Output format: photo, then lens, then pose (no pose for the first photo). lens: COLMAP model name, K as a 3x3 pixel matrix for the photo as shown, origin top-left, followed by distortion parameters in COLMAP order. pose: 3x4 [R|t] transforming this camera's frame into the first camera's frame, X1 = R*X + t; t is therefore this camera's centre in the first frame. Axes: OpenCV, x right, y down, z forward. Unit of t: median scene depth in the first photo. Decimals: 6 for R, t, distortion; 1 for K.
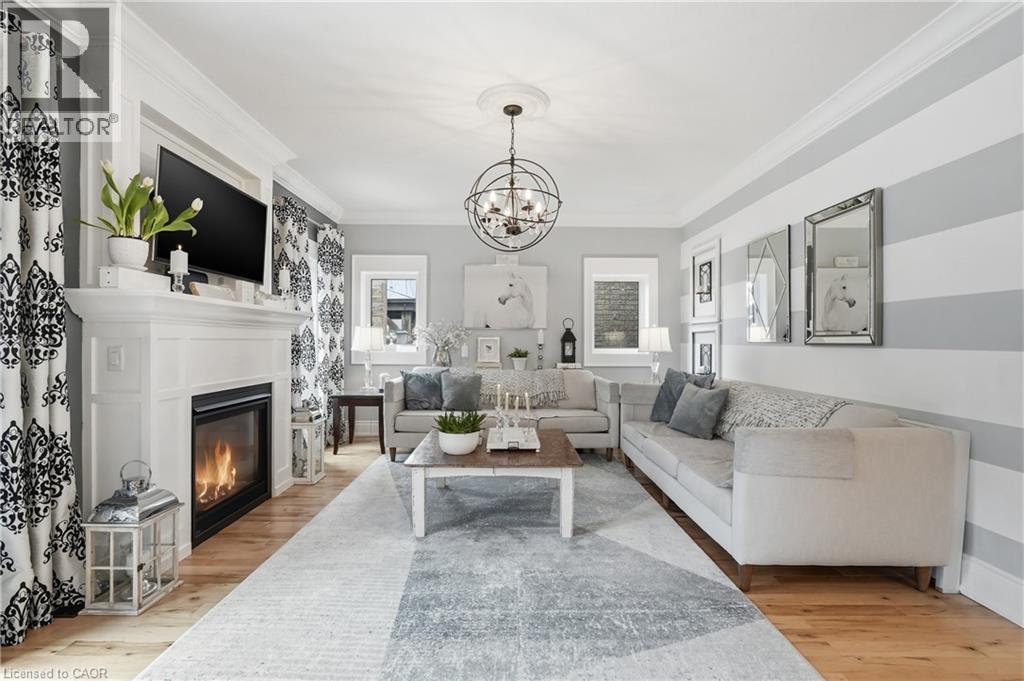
lens RADIAL K [[444.6, 0, 511.9], [0, 444.6, 342.1], [0, 0, 1]] dist [-0.020272, 0.010495]
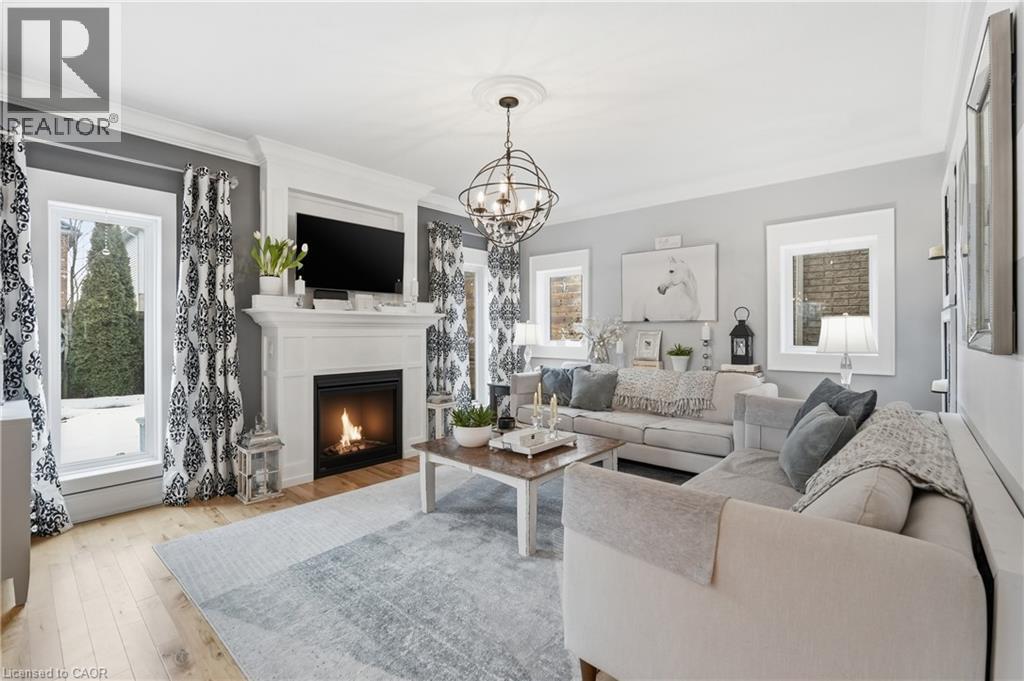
lens RADIAL K [[451.6, 0, 509.4], [0, 451.6, 334.7], [0, 0, 1]] dist [-0.002081, -0.000104]
pose [[0.739899, 0.000055, -0.672717, 0.667486], [0.002309, 0.999994, 0.002622, -0.015863], [0.672714, -0.003493, 0.739895, 0.267057]]
